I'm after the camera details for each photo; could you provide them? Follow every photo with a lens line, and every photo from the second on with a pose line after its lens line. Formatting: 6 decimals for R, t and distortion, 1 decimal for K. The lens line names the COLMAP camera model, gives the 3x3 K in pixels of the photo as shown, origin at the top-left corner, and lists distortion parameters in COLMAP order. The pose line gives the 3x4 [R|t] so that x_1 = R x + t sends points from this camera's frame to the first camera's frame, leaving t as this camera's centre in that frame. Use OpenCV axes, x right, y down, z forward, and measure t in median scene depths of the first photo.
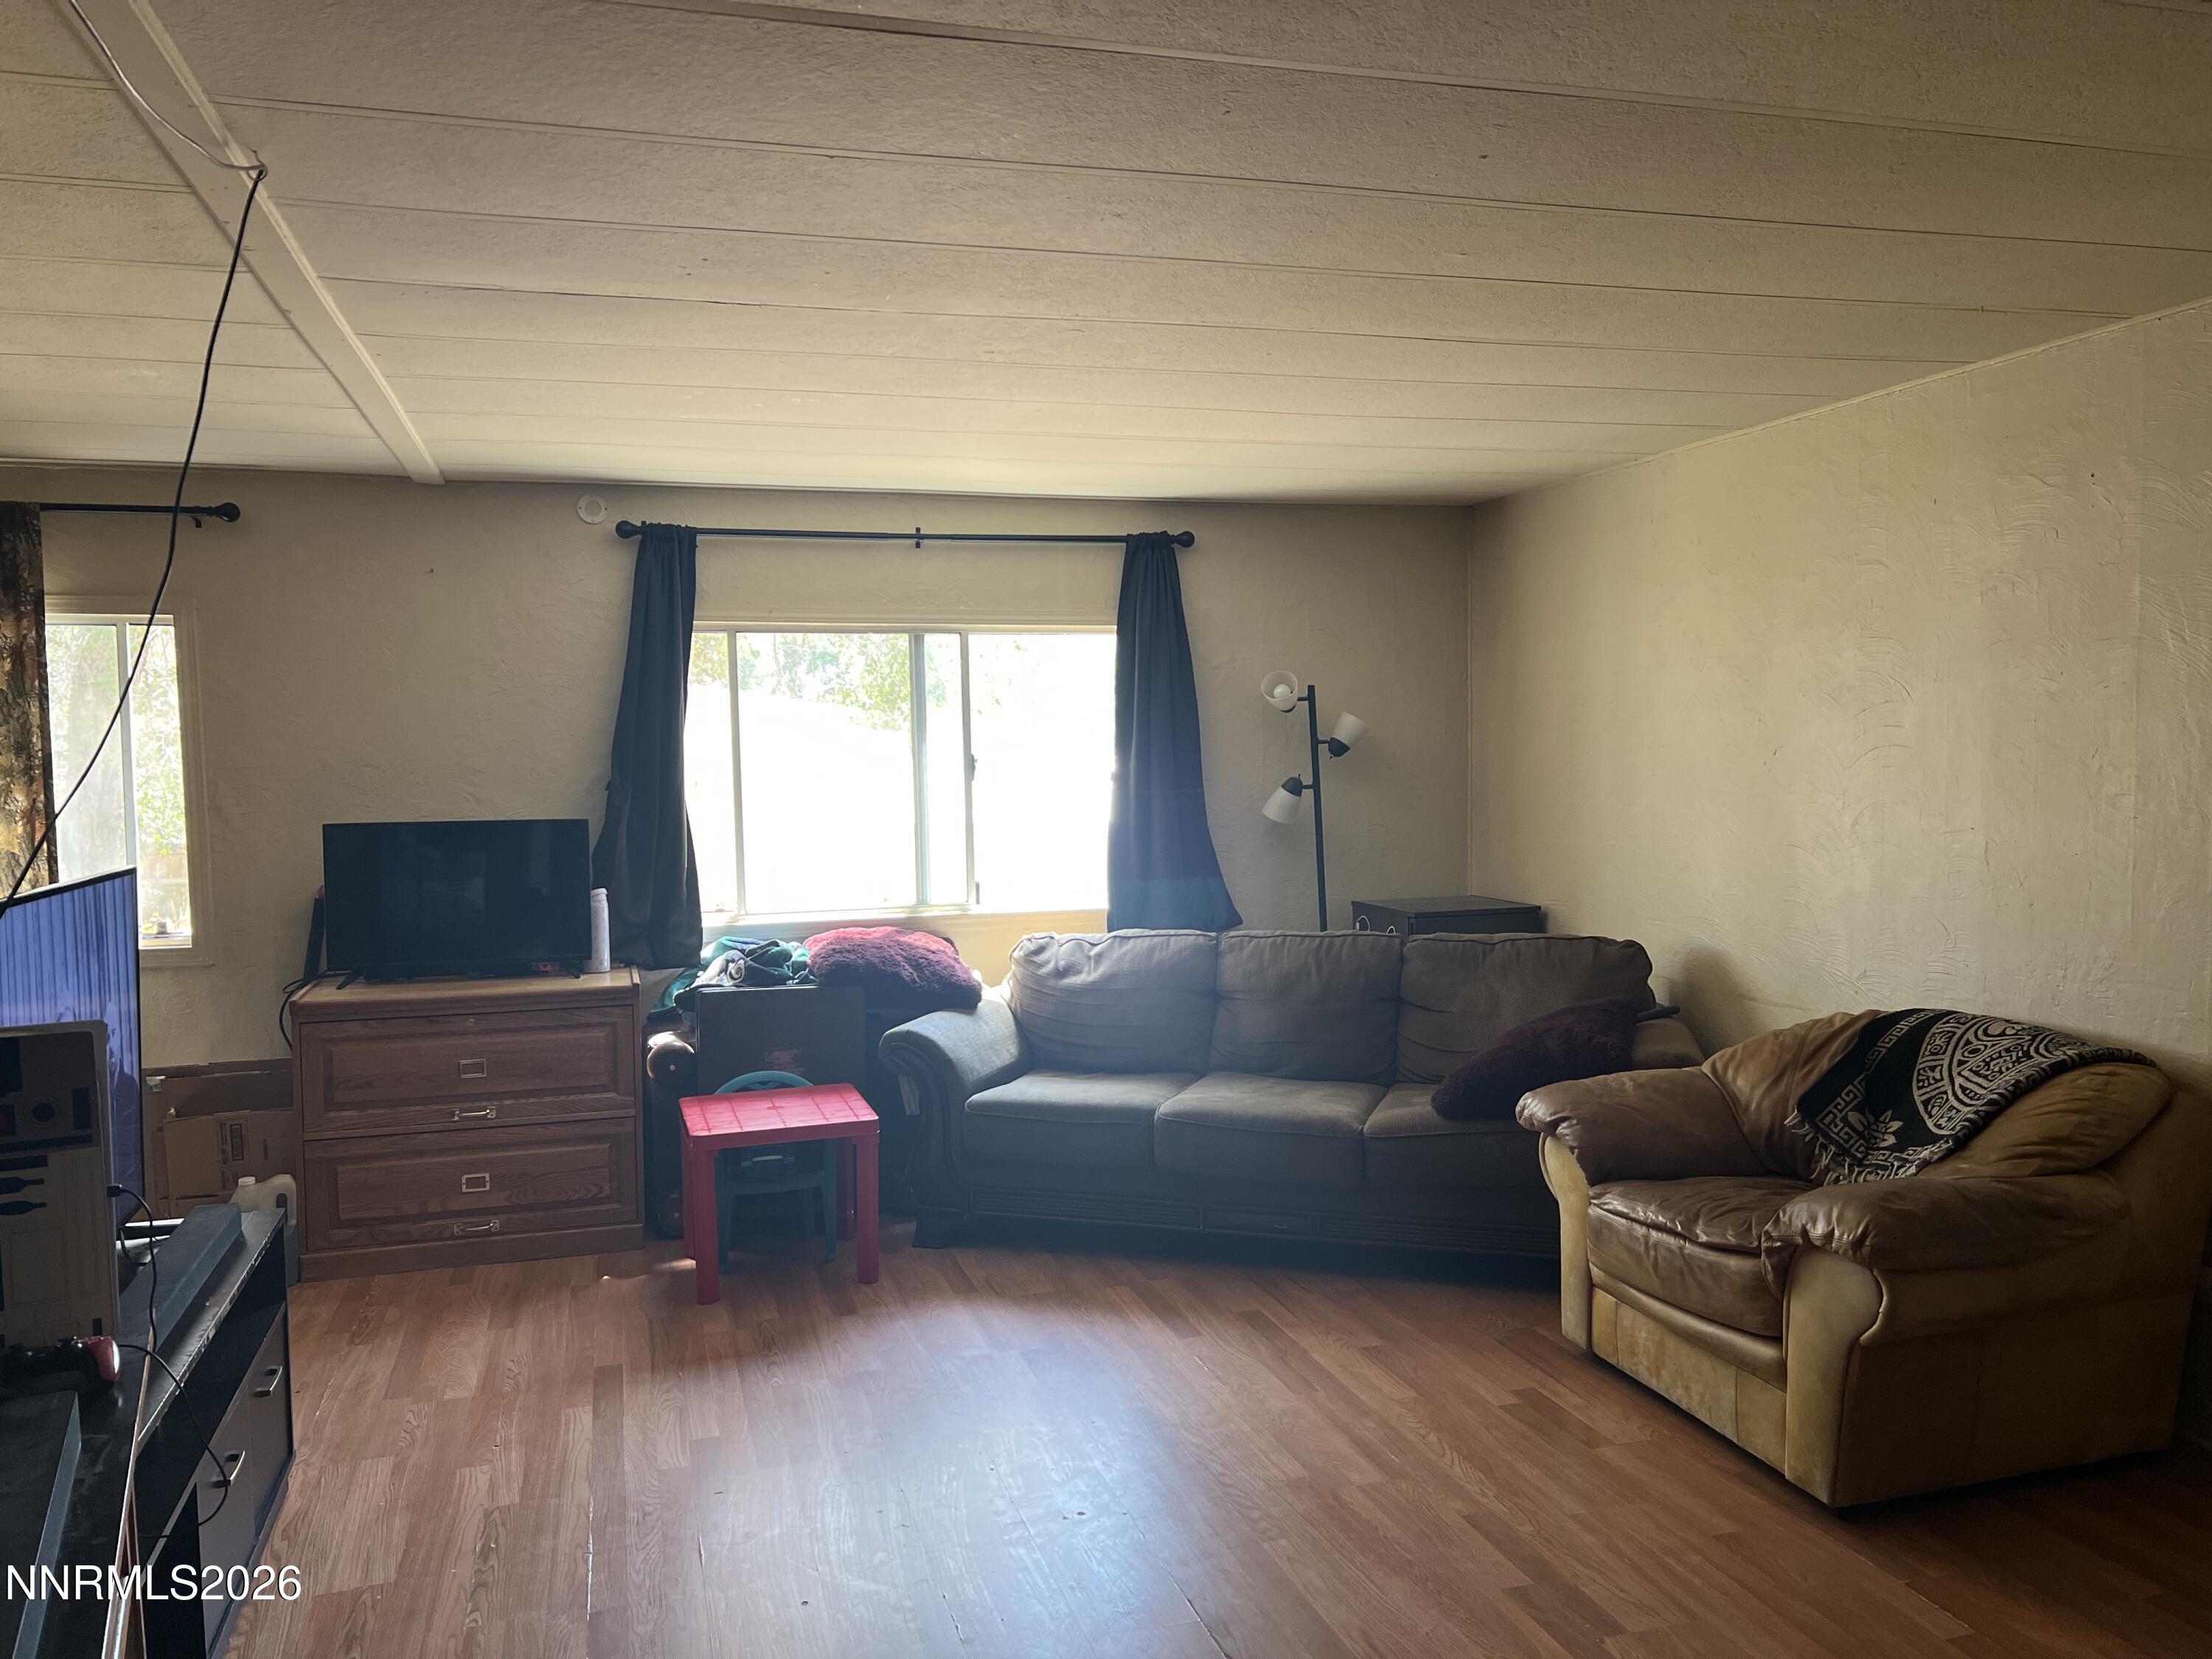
lens RADIAL K [[1696.6, 0, 1106.0], [0, 1696.6, 829.5], [0, 0, 1]] dist [0.118198, -0.238554]
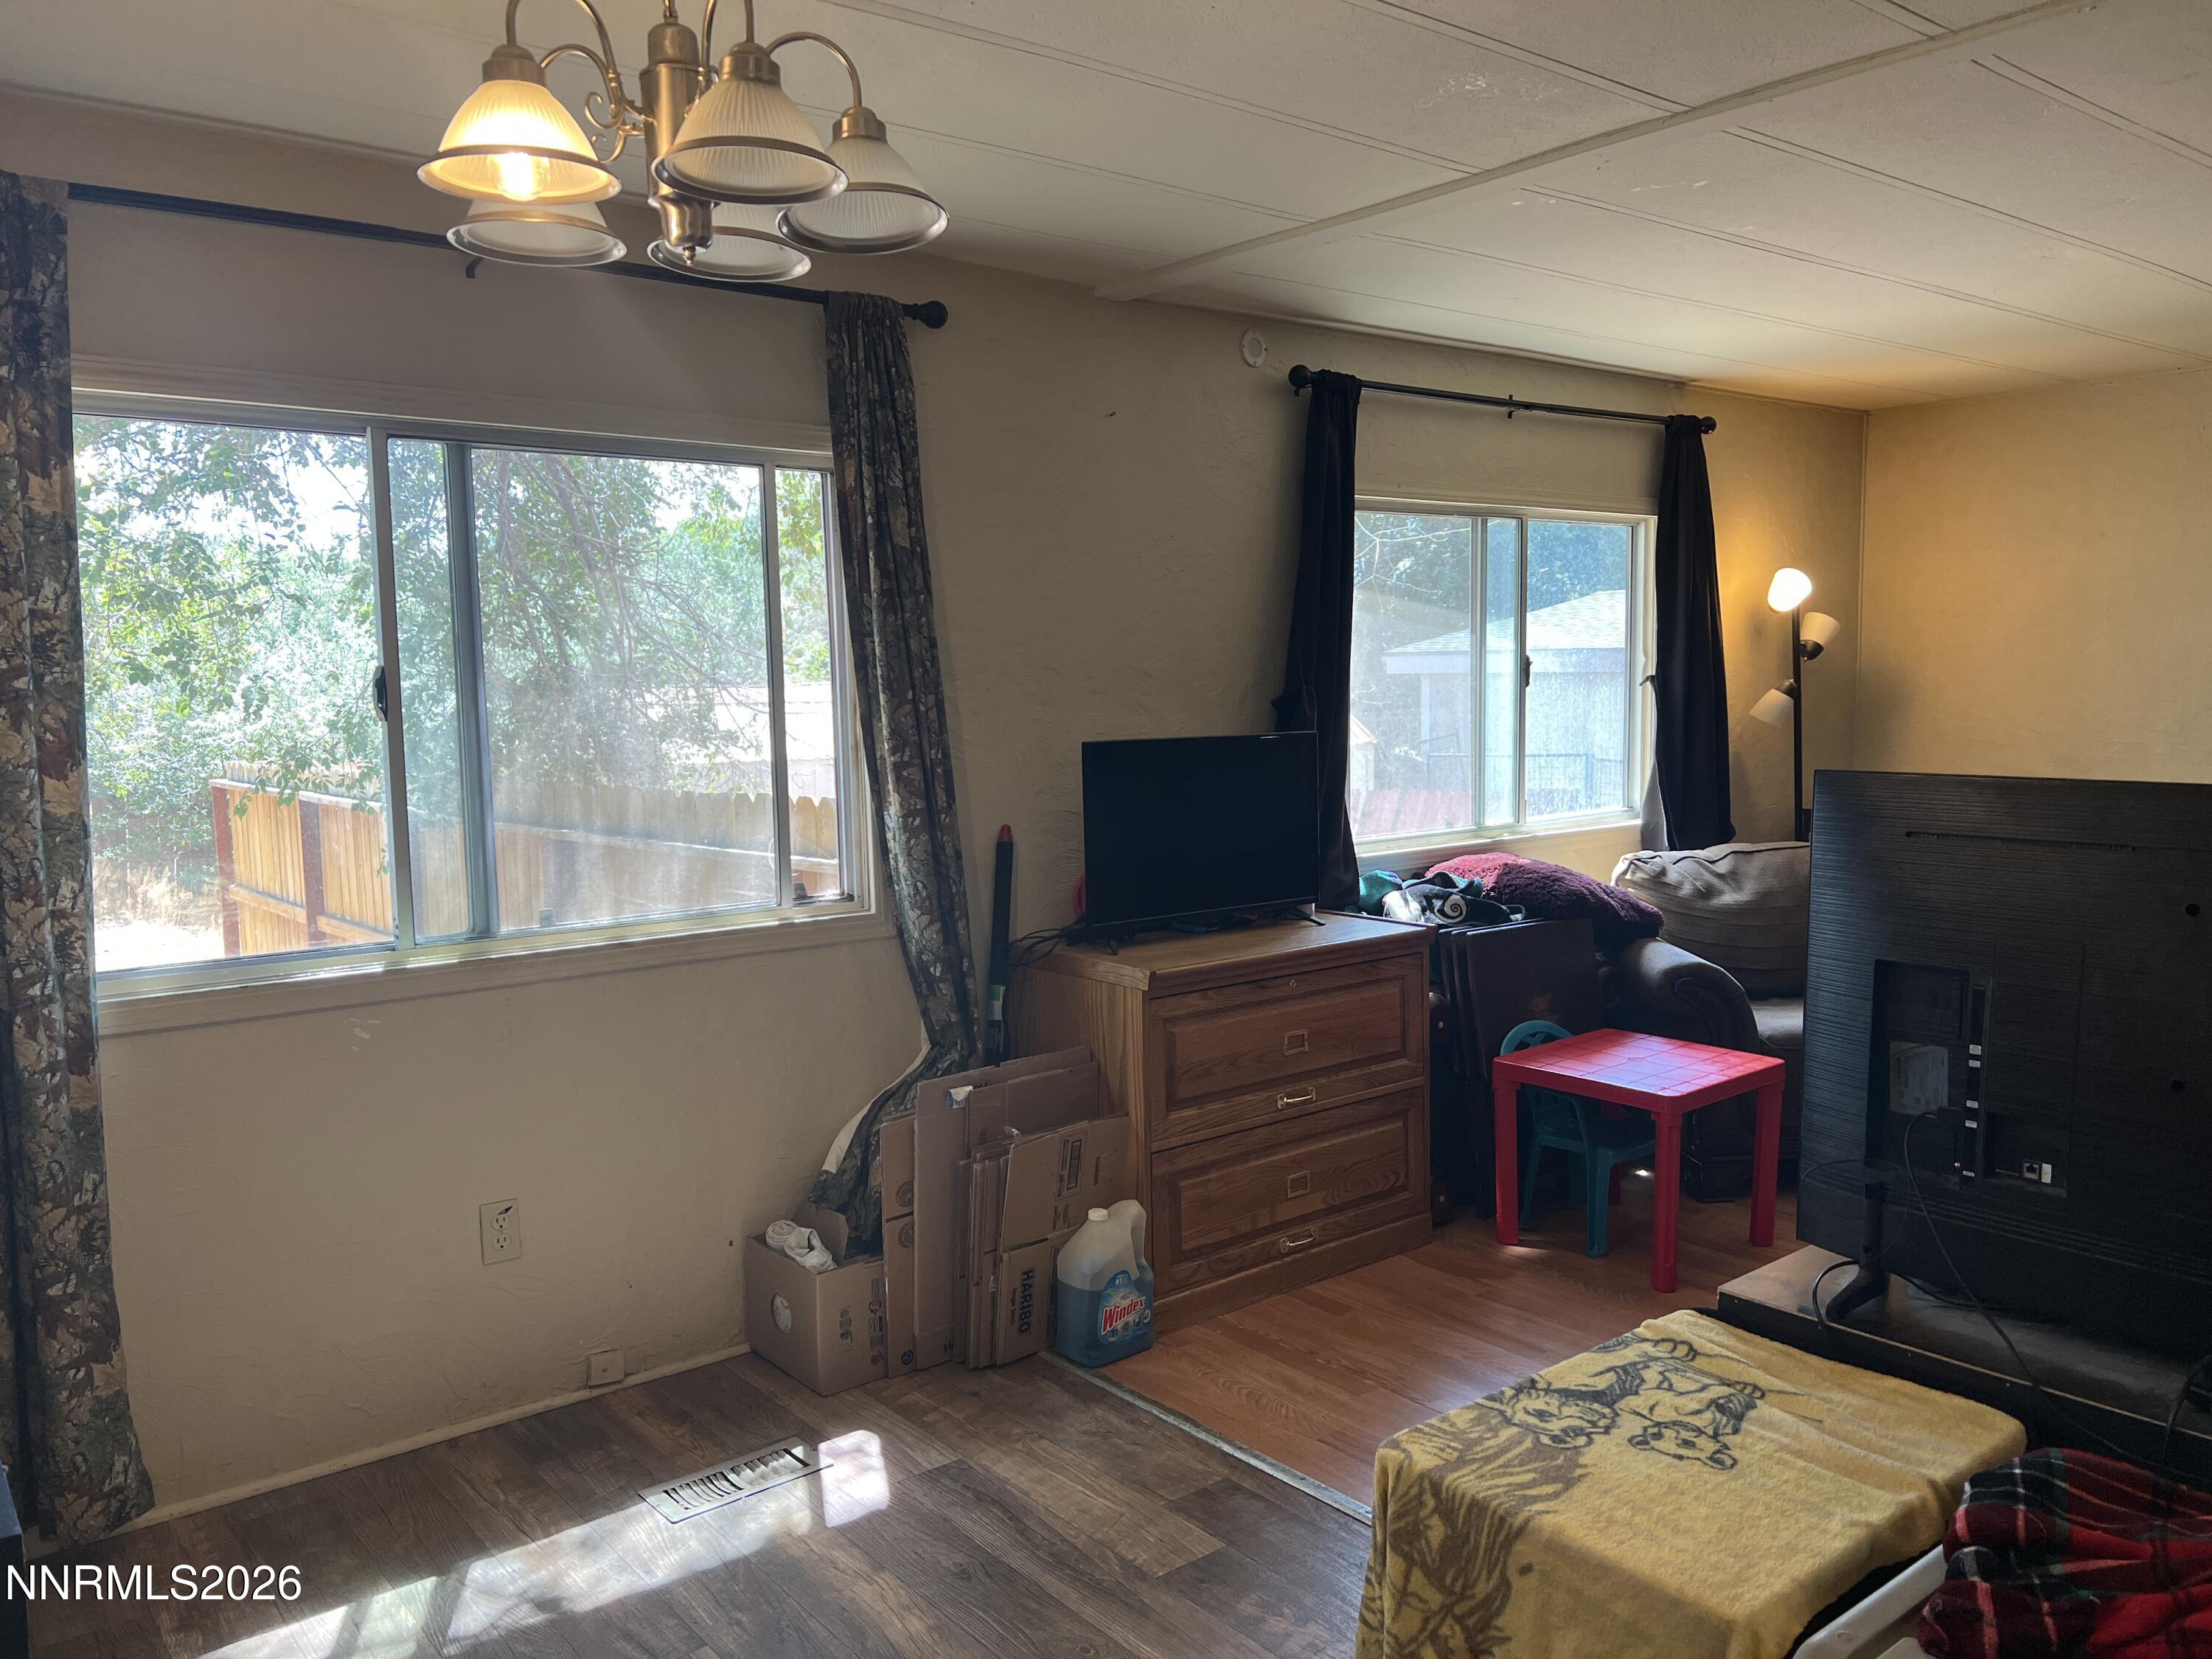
lens RADIAL K [[1696.6, 0, 1106.0], [0, 1696.6, 829.5], [0, 0, 1]] dist [0.118198, -0.238554]
pose [[0.924054, -0.037715, 0.380397, -0.685099], [0.024799, 0.998939, 0.038800, 0.006537], [-0.381457, -0.026420, 0.924009, 0.278316]]
